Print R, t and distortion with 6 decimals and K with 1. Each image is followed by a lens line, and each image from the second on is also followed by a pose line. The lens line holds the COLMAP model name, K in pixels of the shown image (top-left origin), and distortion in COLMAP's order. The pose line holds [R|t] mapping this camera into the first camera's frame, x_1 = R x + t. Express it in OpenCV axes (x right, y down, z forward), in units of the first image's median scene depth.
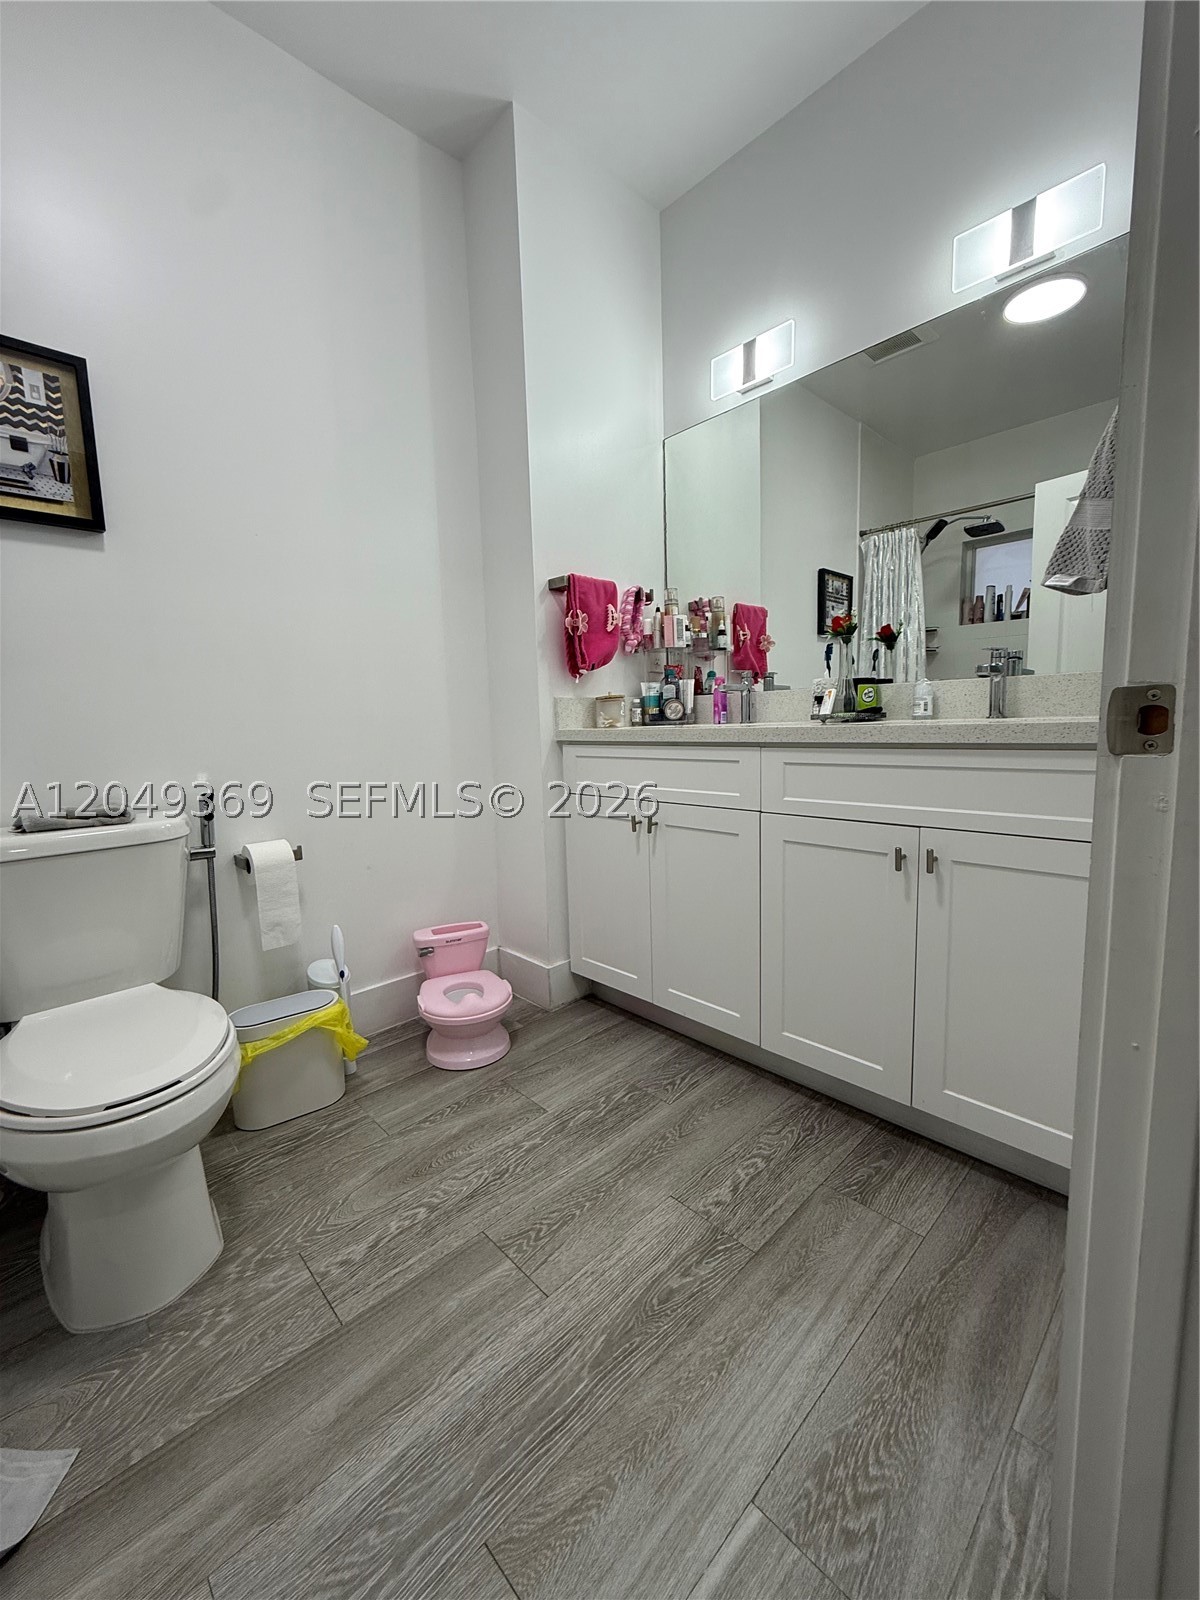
lens RADIAL K [[640.9, 0, 600.0], [0, 640.9, 792.5], [0, 0, 1]] dist [0.000093, 0.000313]
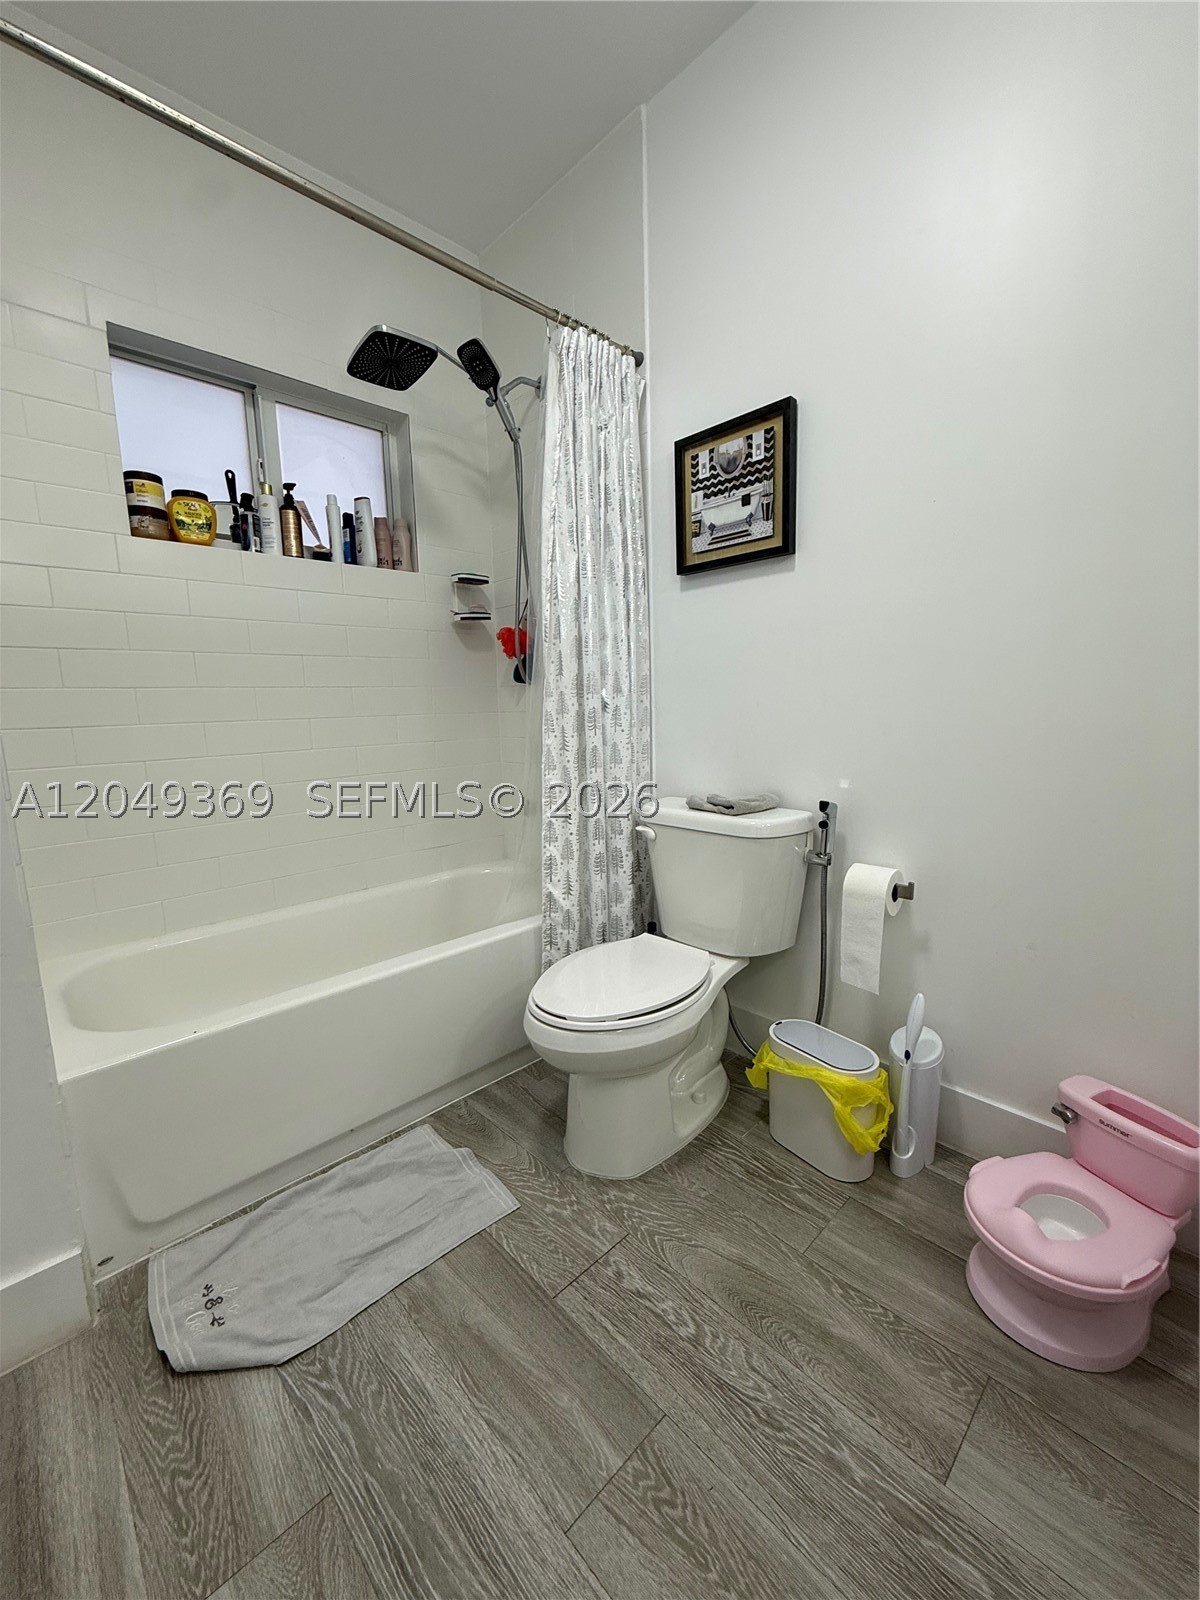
lens RADIAL K [[640.9, 0, 600.0], [0, 640.9, 792.5], [0, 0, 1]] dist [0.000093, 0.000313]
pose [[0.002851, 0.169032, -0.985606, 0.378503], [-0.091347, 0.981534, 0.168069, -0.155741], [0.995815, 0.089553, 0.018239, 0.682823]]
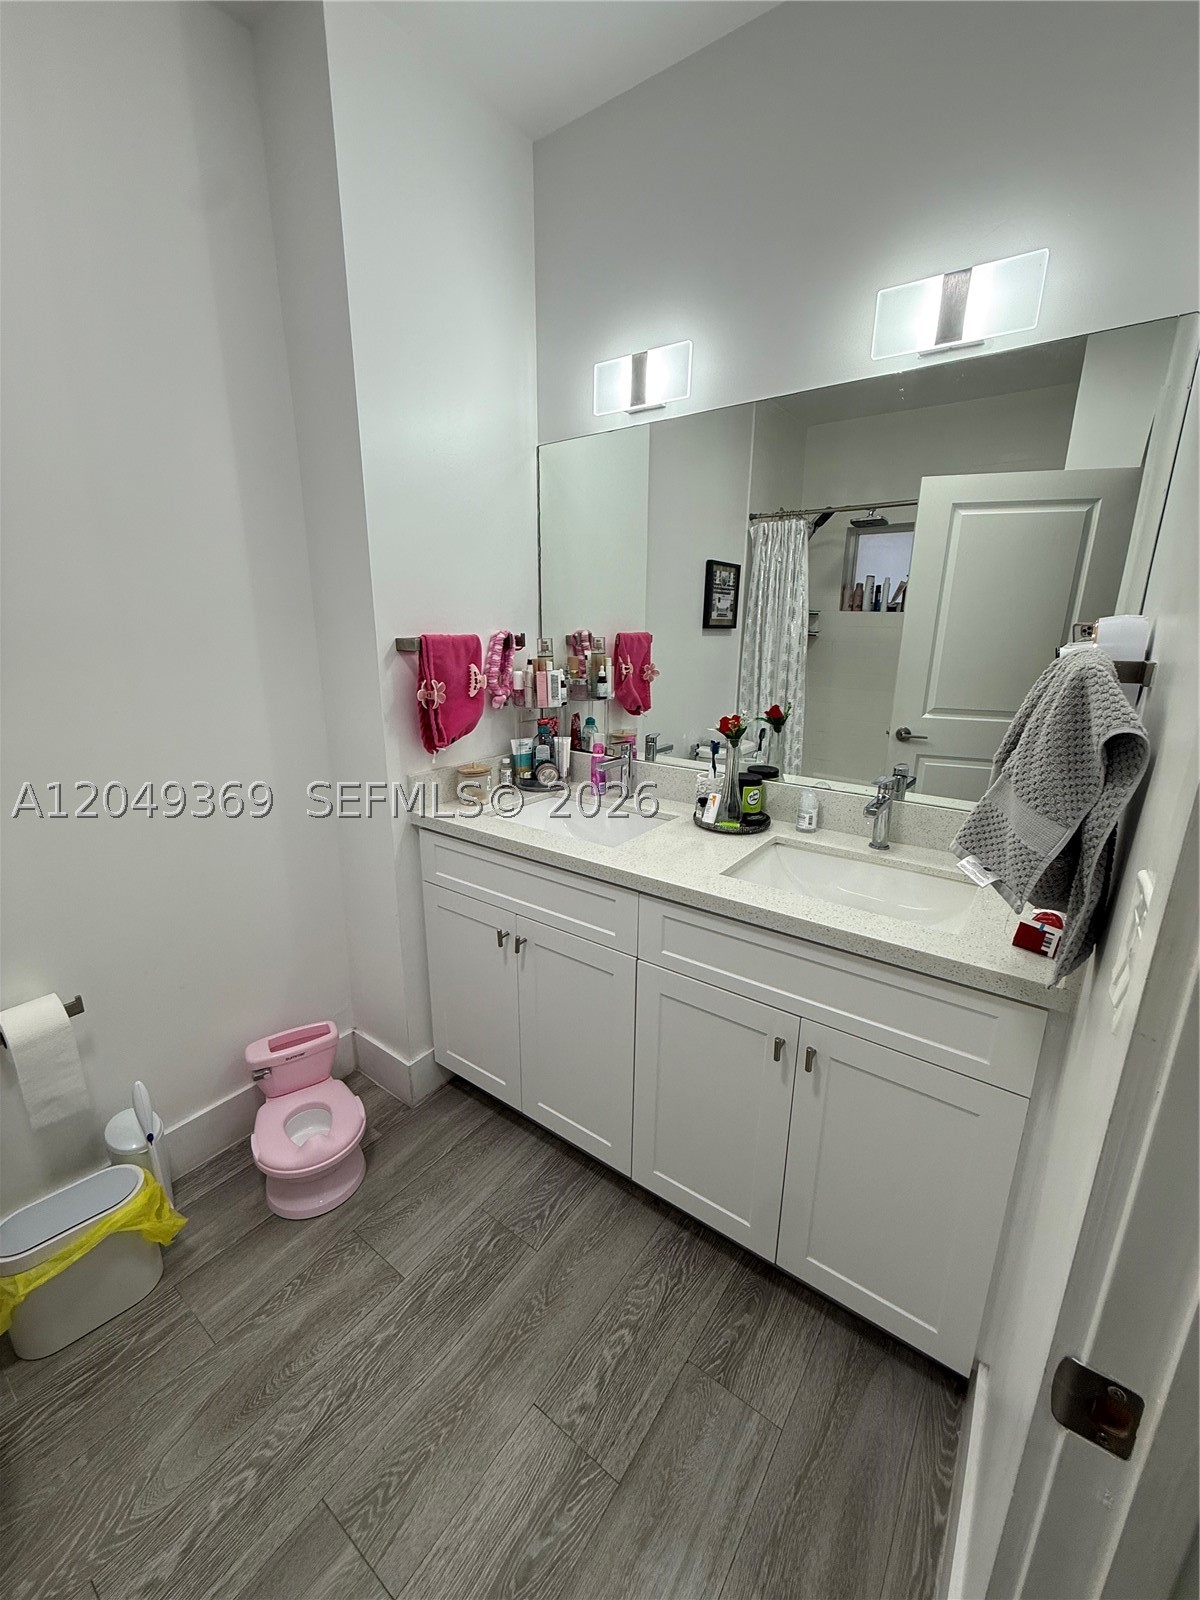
lens RADIAL K [[640.9, 0, 600.0], [0, 640.9, 792.5], [0, 0, 1]] dist [0.000093, 0.000313]
pose [[0.983765, -0.009717, 0.179200, 0.039040], [-0.016217, 0.989635, 0.142686, -0.348754], [-0.178729, -0.143276, 0.973411, 0.162279]]
